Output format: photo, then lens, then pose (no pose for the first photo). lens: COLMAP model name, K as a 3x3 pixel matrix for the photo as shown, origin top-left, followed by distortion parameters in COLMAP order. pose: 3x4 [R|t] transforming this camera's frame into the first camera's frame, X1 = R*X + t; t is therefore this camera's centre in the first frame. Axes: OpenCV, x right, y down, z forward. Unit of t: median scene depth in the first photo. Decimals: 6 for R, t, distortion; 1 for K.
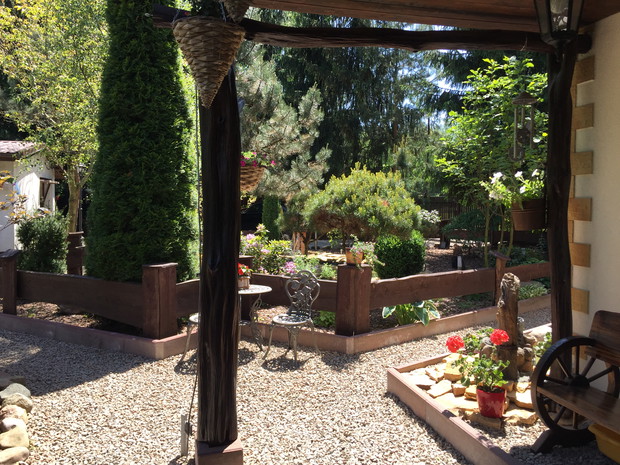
lens RADIAL K [[543.0, 0, 310.4], [0, 543.0, 232.0], [0, 0, 1]] dist [0.056858, -0.086200]
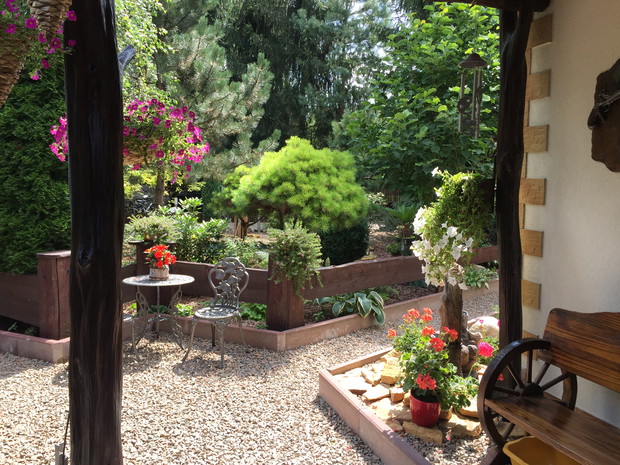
lens RADIAL K [[543.0, 0, 307.7], [0, 543.0, 232.3], [0, 0, 1]] dist [0.056858, -0.086200]
pose [[0.996054, -0.000056, 0.088752, 0.046716], [-0.002967, 0.999420, 0.033937, -0.003874], [-0.088703, -0.034066, 0.995475, 0.134991]]
